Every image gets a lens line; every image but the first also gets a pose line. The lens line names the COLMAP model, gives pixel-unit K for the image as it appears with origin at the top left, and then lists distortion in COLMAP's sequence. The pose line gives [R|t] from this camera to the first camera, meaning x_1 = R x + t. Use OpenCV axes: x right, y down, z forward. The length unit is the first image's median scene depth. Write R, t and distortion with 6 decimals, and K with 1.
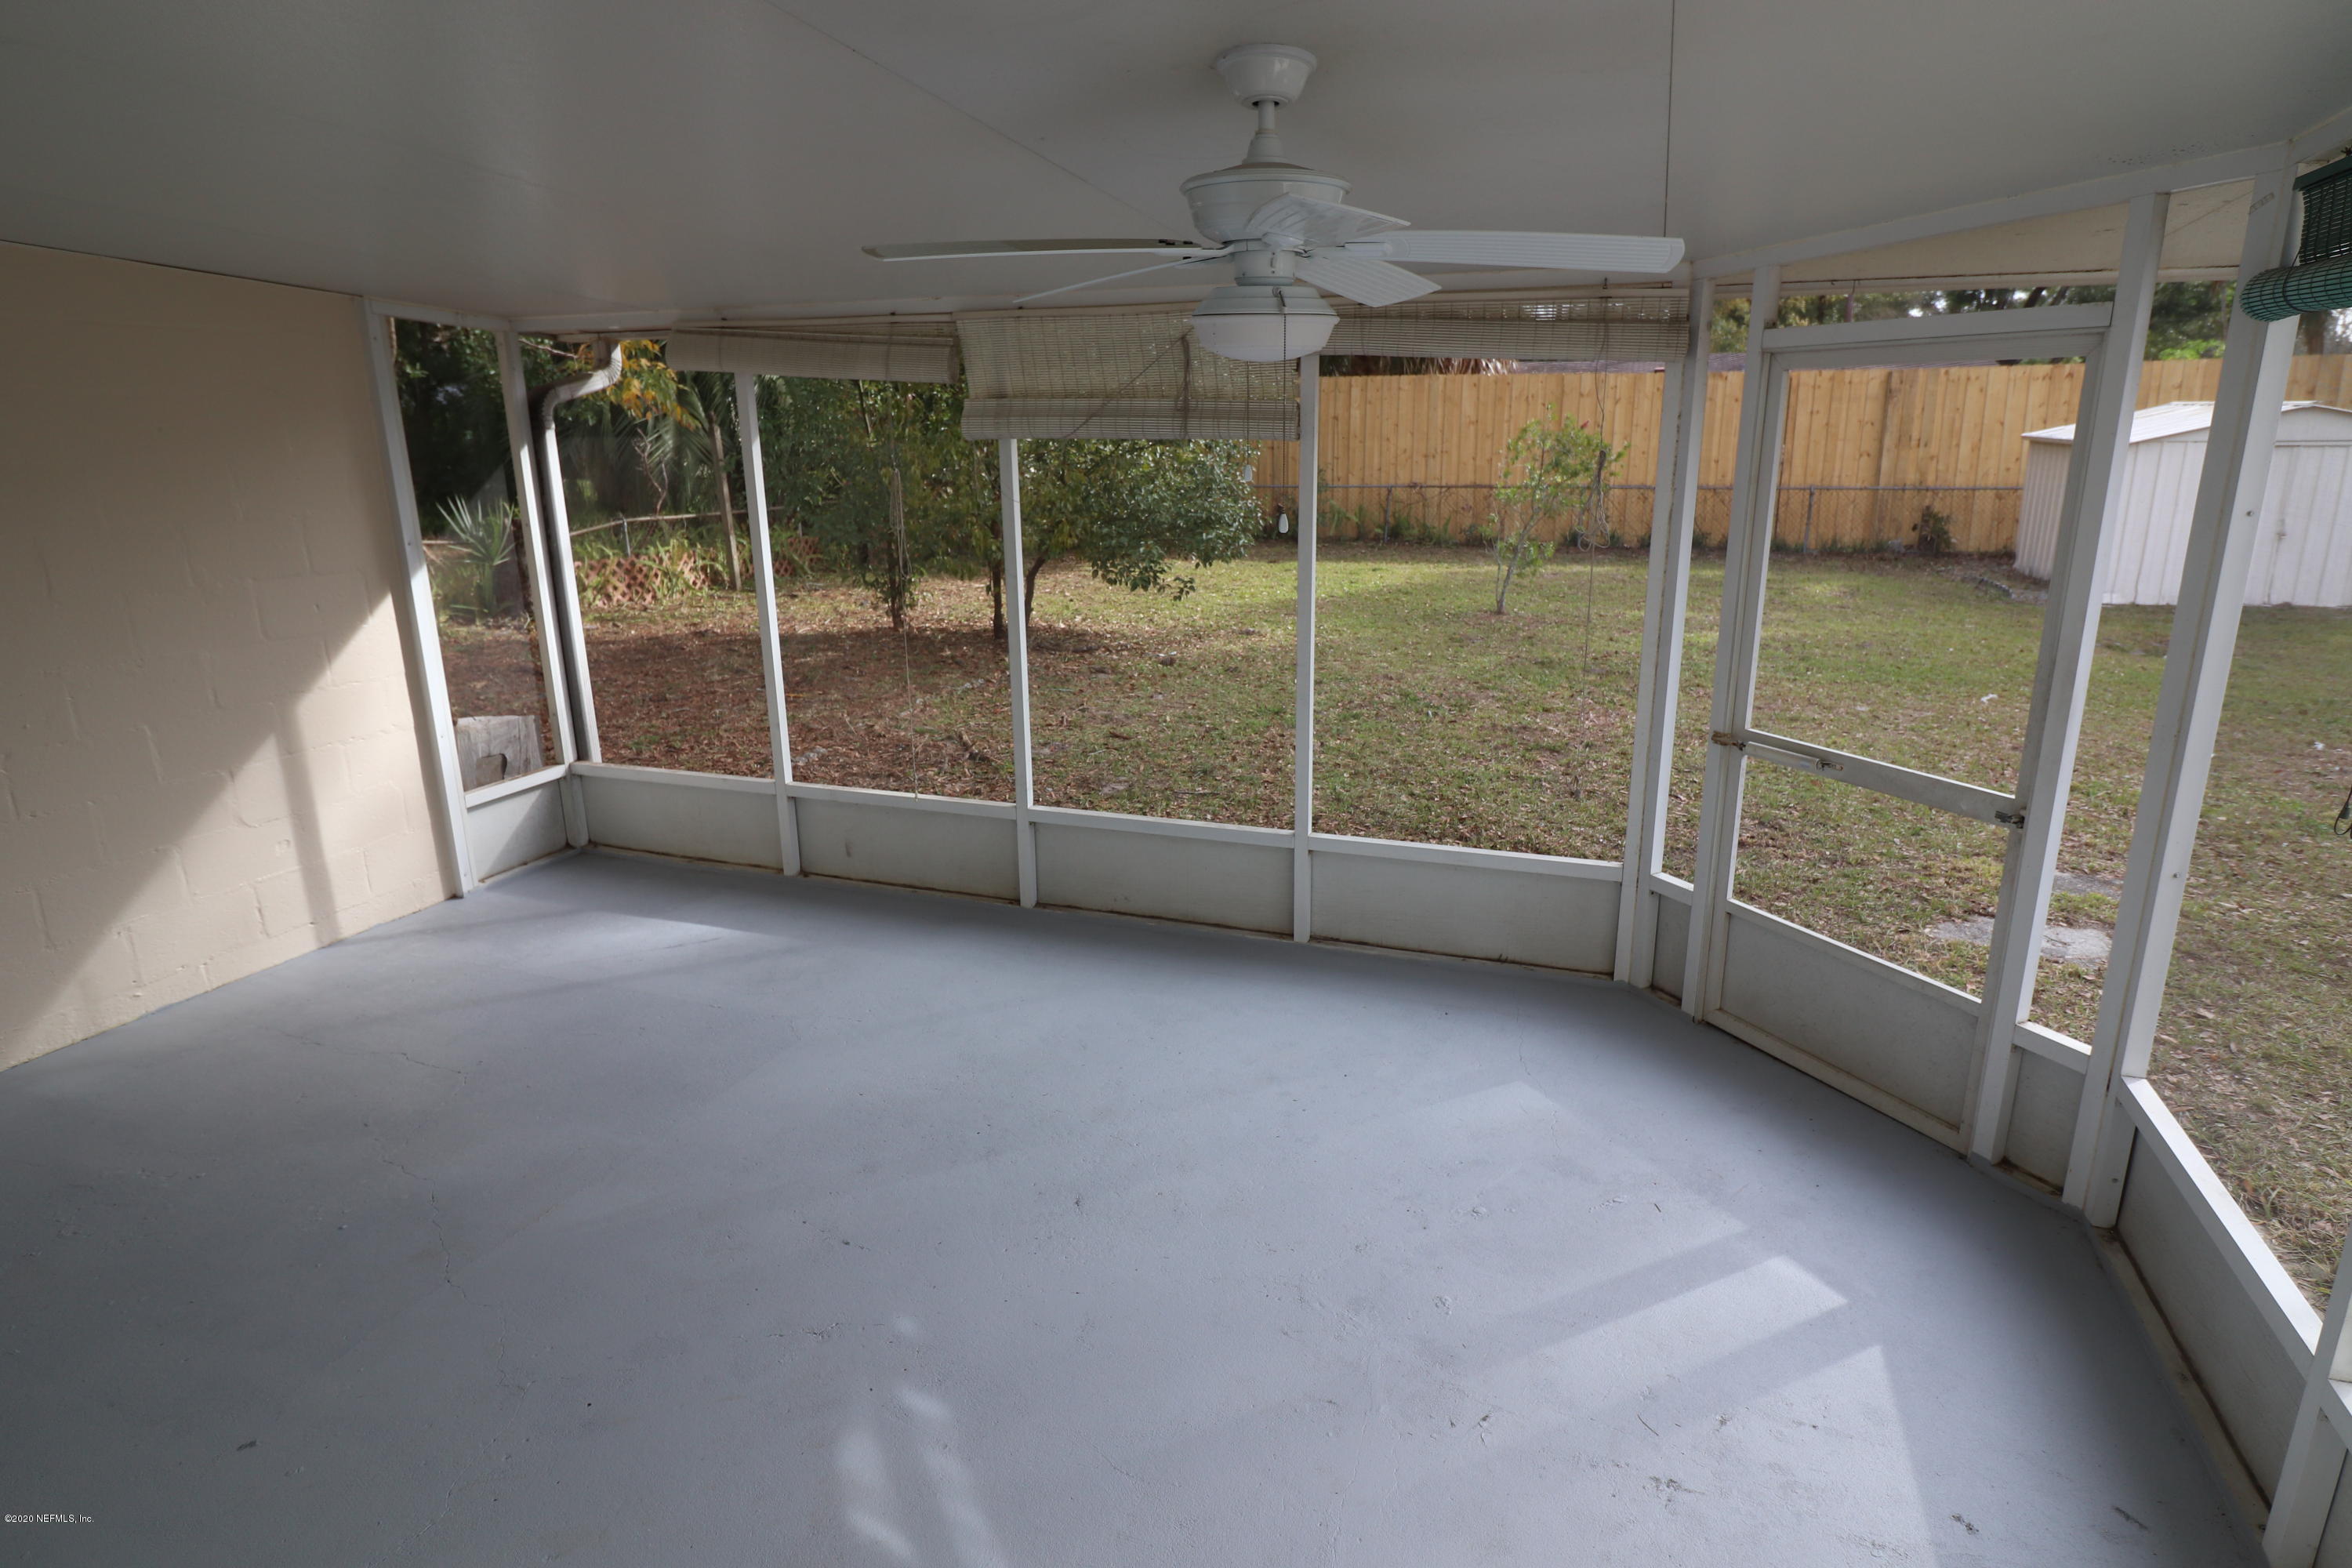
lens RADIAL K [[1270.1, 0, 1191.0], [0, 1270.1, 769.5], [0, 0, 1]] dist [0.004675, -0.013040]
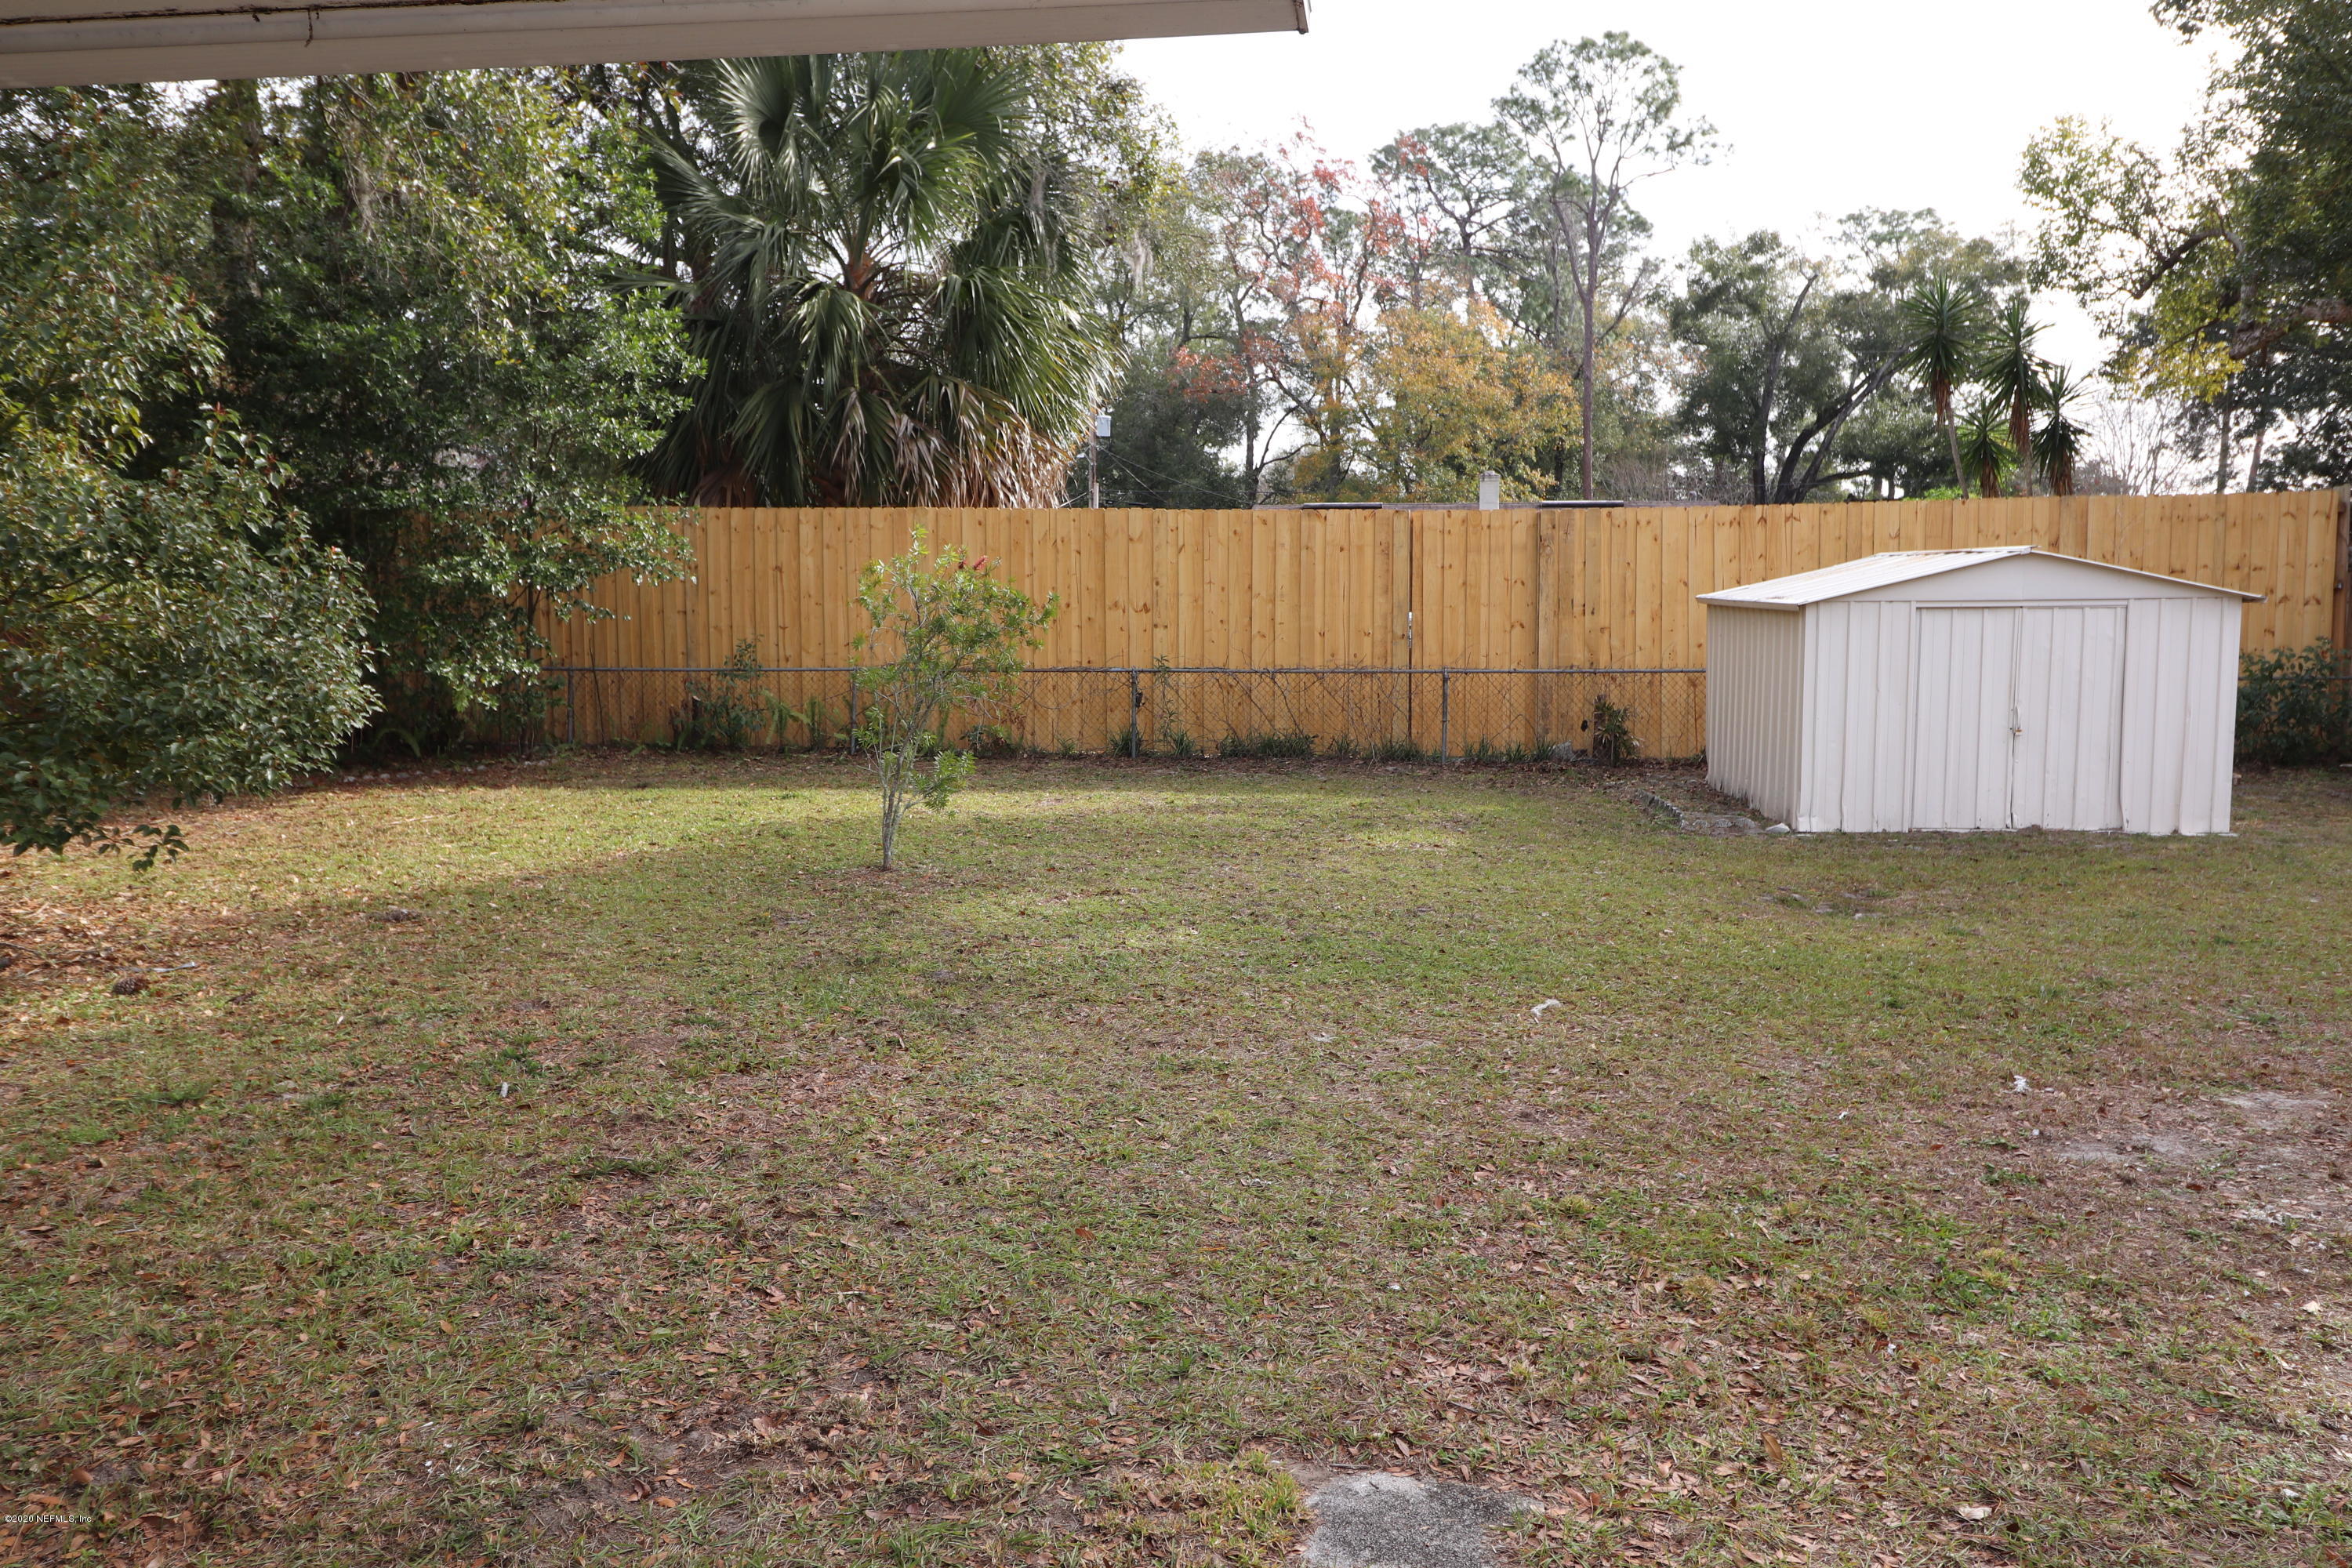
lens RADIAL K [[1732.2, 0, 1205.4], [0, 1732.2, 757.7], [0, 0, 1]] dist [0.010375, -0.012379]
pose [[0.976048, -0.010624, 0.217294, 0.463633], [0.048106, 0.984623, -0.167939, -0.065723], [-0.212168, 0.174370, 0.961551, 0.371563]]
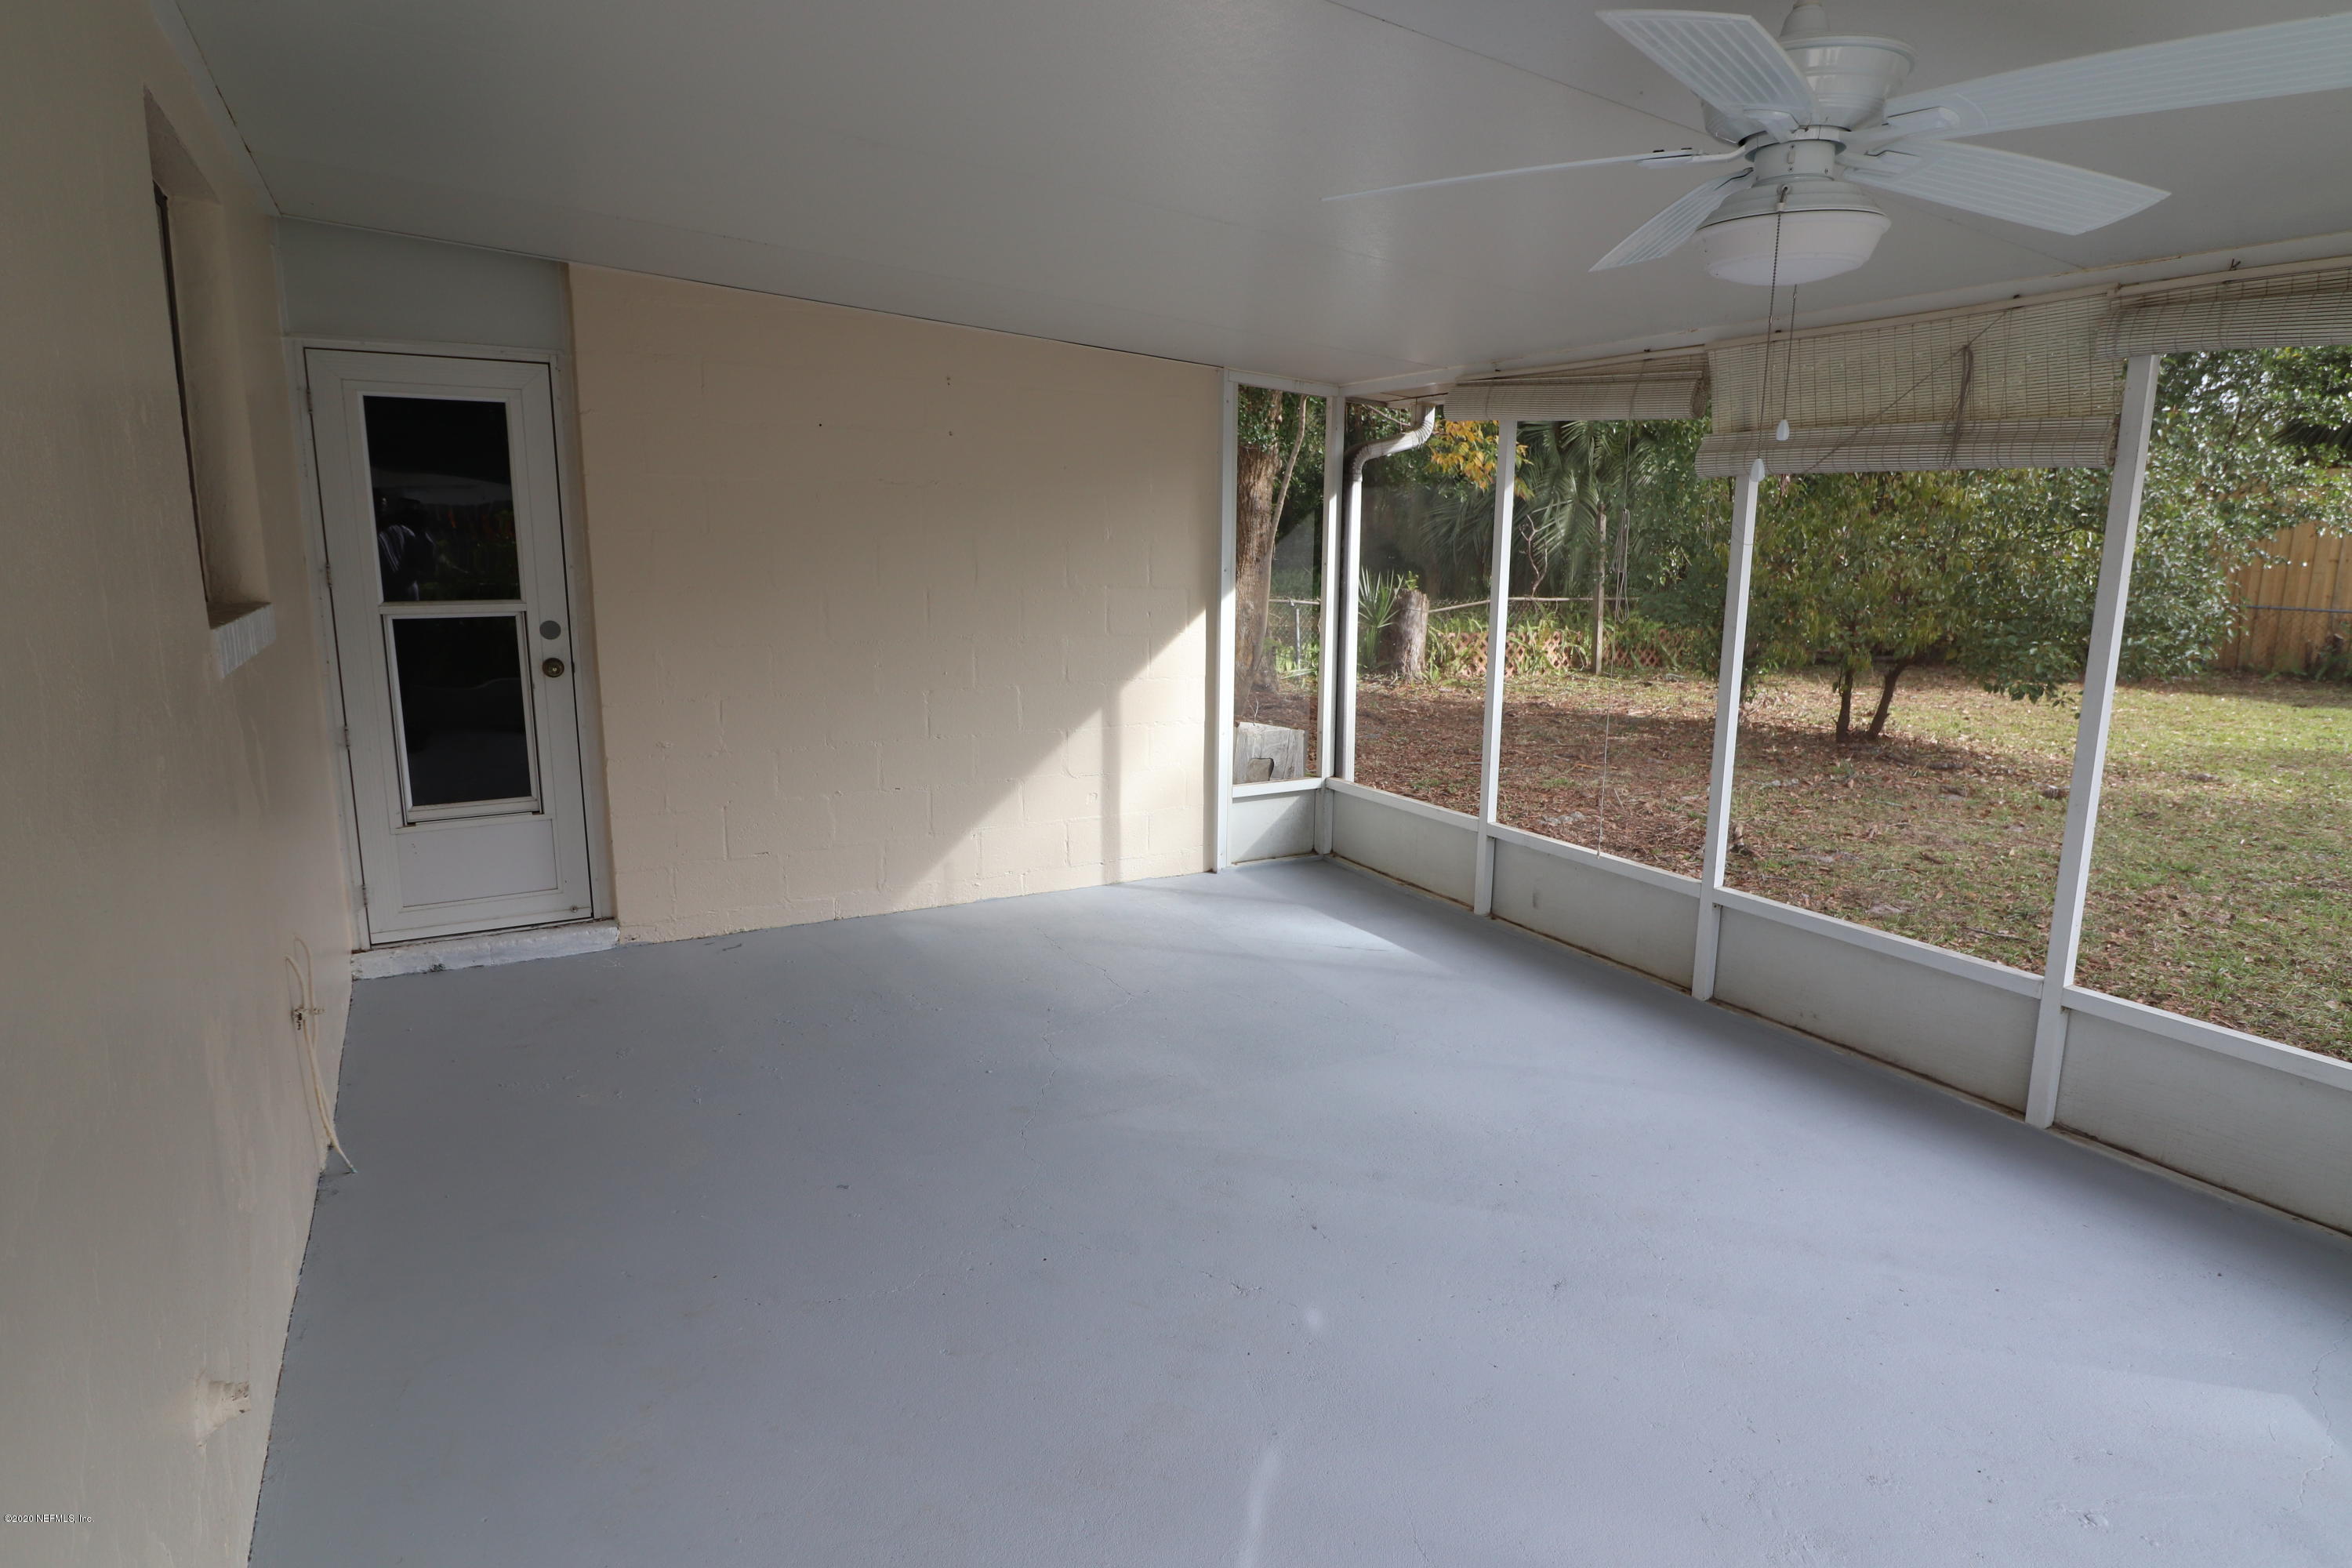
lens RADIAL K [[1270.1, 0, 1199.7], [0, 1270.1, 773.1], [0, 0, 1]] dist [0.004675, -0.013040]
pose [[0.765660, 0.136879, -0.628514, 0.127203], [-0.187763, 0.982102, -0.014850, 0.028671], [0.615232, 0.129381, 0.777657, 0.065632]]
